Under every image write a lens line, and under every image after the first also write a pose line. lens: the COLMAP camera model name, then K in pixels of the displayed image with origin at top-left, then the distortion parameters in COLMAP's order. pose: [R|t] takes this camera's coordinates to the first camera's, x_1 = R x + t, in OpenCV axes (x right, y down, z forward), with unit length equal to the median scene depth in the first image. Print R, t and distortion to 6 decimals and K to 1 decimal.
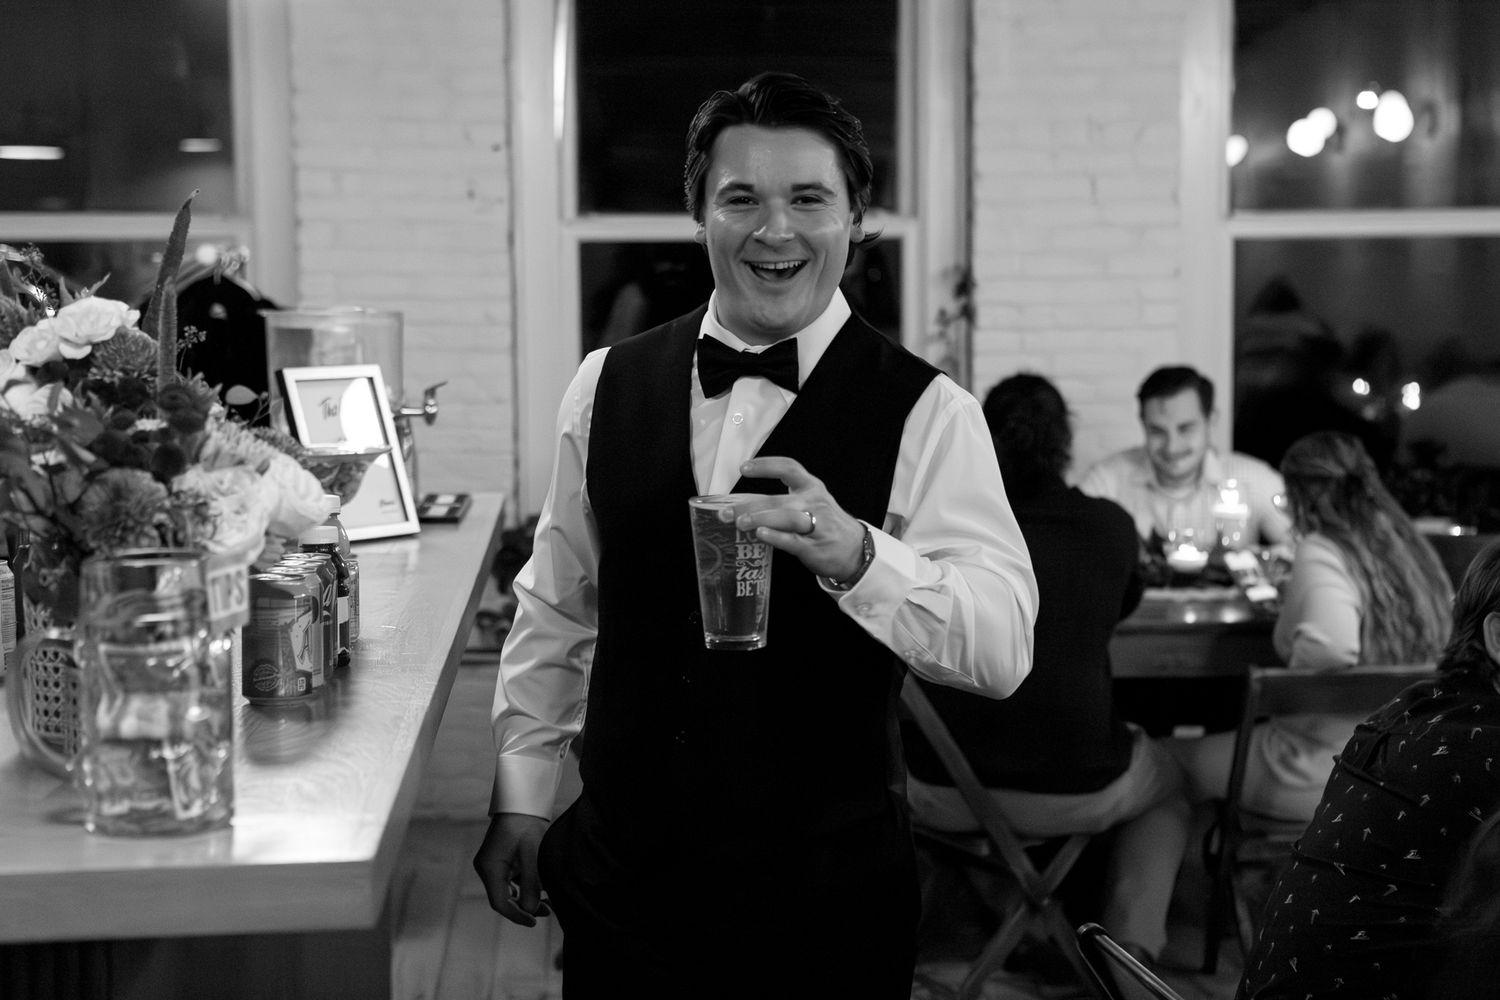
lens RADIAL K [[2777.0, 0, 750.6], [0, 2777.0, 498.7], [0, 0, 1]] dist [0.248690, 0.000000]
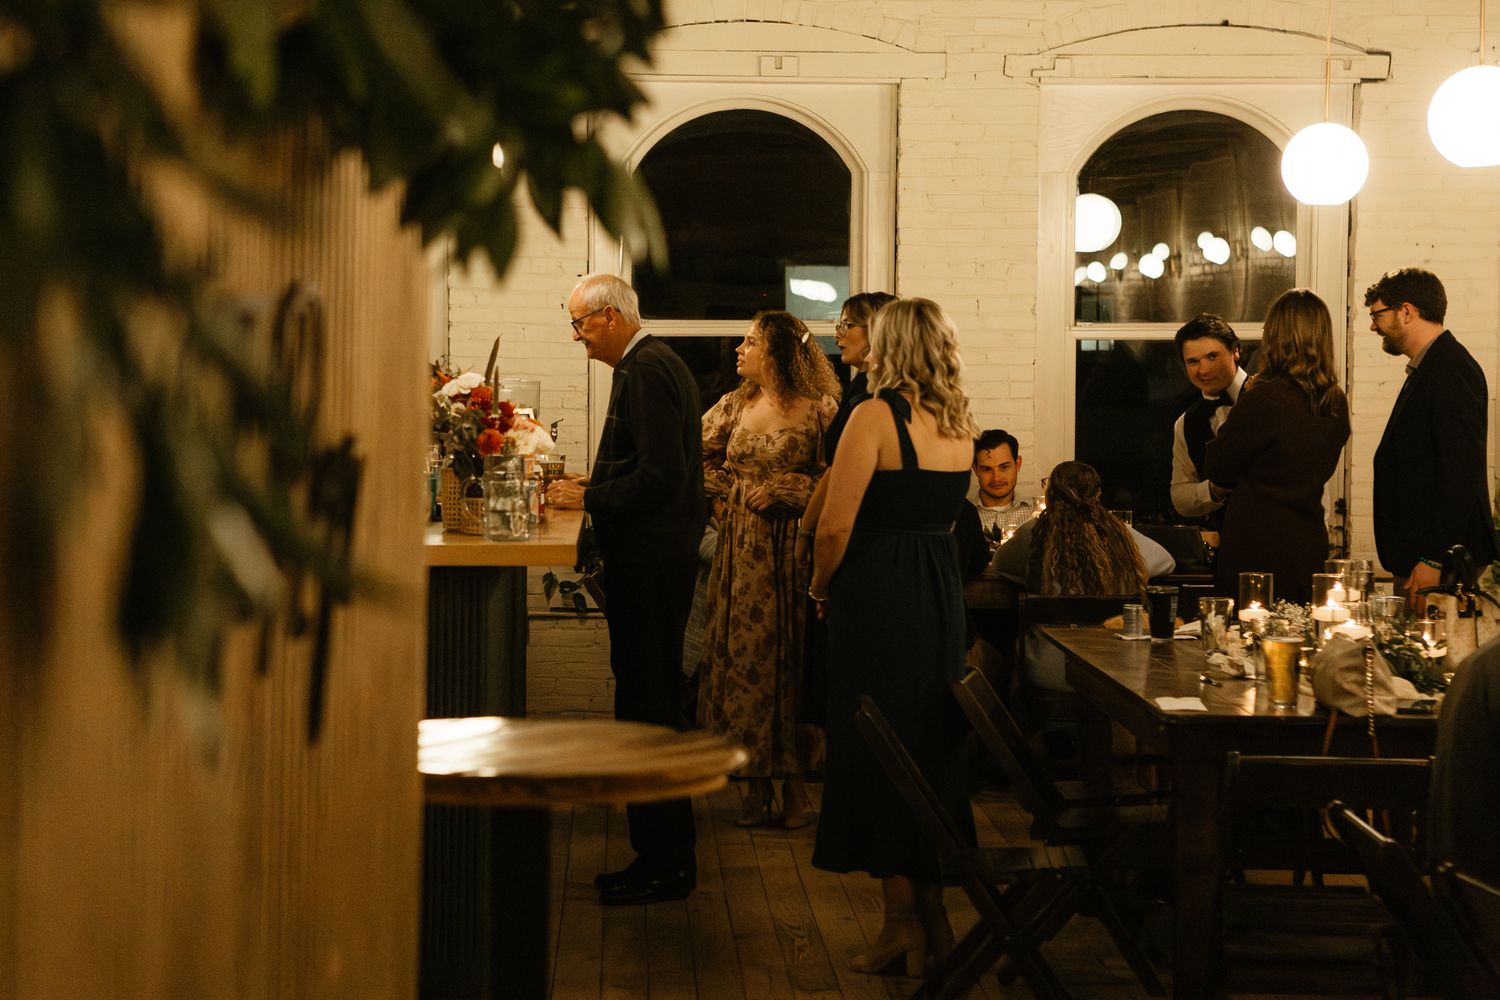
lens RADIAL K [[2777.0, 0, 749.5], [0, 2777.0, 499.8], [0, 0, 1]] dist [0.248690, 0.000000]
pose [[0.999887, 0.014961, -0.001652, 0.063809], [-0.015002, 0.999467, -0.029009, 0.148175], [0.001217, 0.029031, 0.999578, -1.997237]]
